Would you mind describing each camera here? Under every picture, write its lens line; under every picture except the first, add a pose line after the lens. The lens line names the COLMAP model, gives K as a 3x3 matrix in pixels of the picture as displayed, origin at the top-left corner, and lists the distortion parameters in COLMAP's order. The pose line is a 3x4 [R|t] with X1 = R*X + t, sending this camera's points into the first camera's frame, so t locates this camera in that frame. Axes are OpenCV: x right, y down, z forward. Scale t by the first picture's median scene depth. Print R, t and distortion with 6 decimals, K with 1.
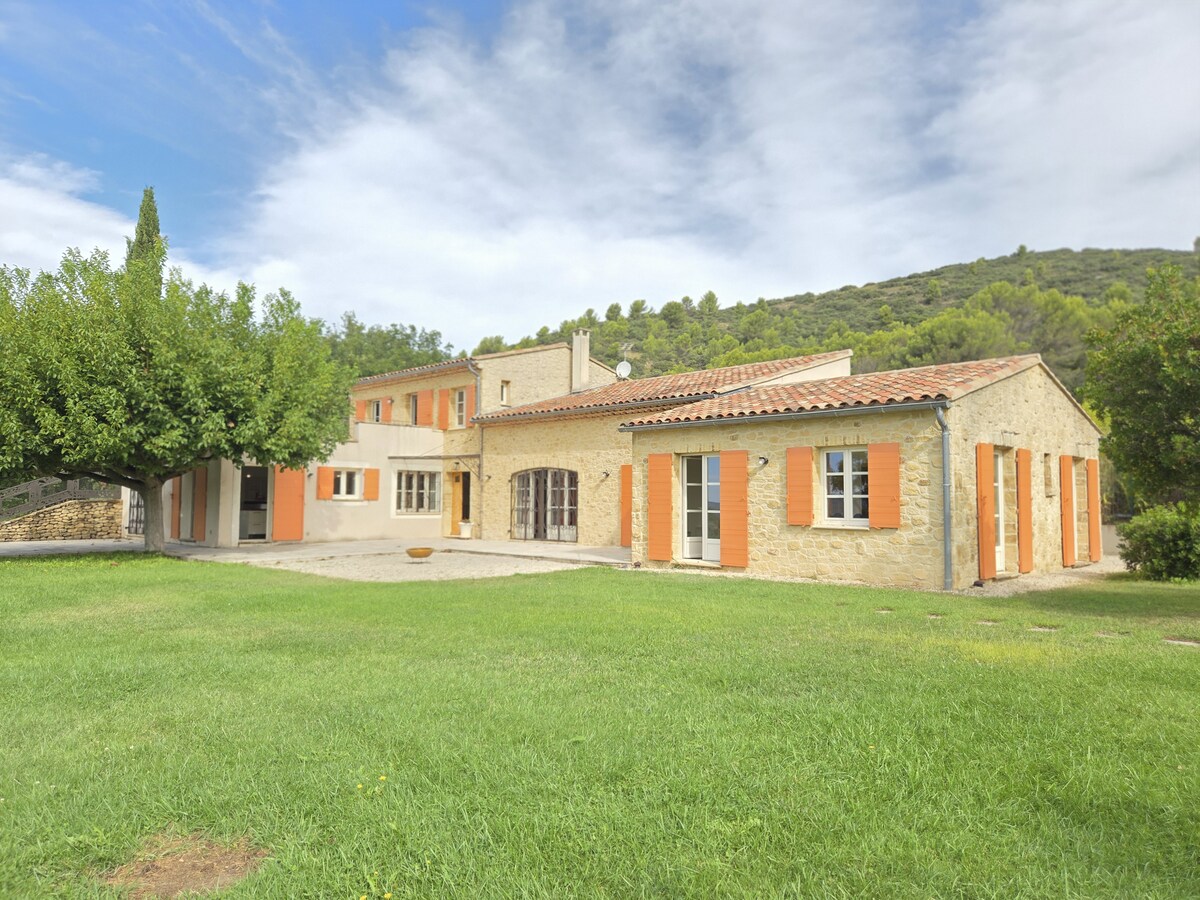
lens RADIAL K [[819.2, 0, 633.8], [0, 819.2, 467.4], [0, 0, 1]] dist [-0.005207, -0.017694]
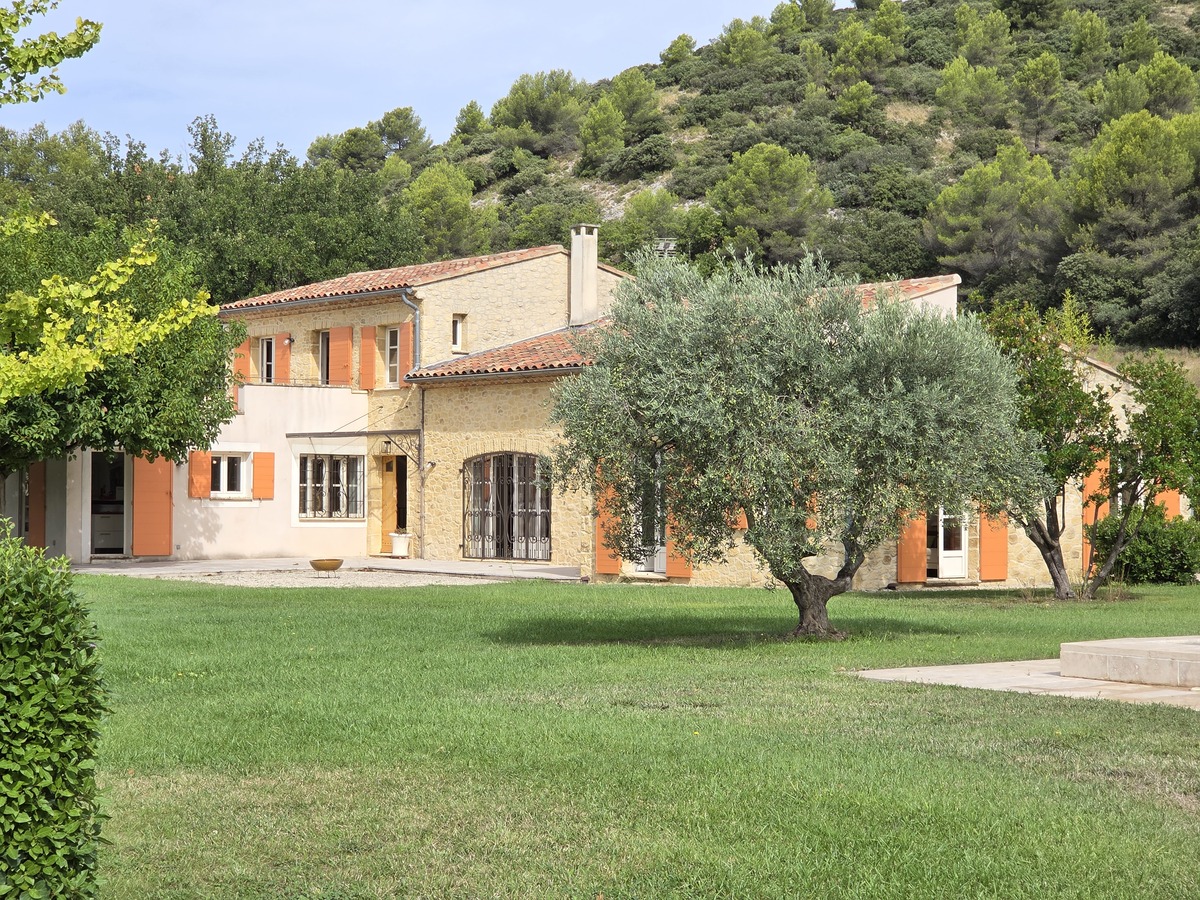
lens RADIAL K [[2406.8, 0, 604.2], [0, 2406.8, 460.8], [0, 0, 1]] dist [-0.096368, 0.000000]
pose [[0.987395, -0.002847, -0.158248, 0.251907], [0.006811, 0.999676, 0.024513, -0.035646], [0.158127, -0.025282, 0.987095, -0.845025]]
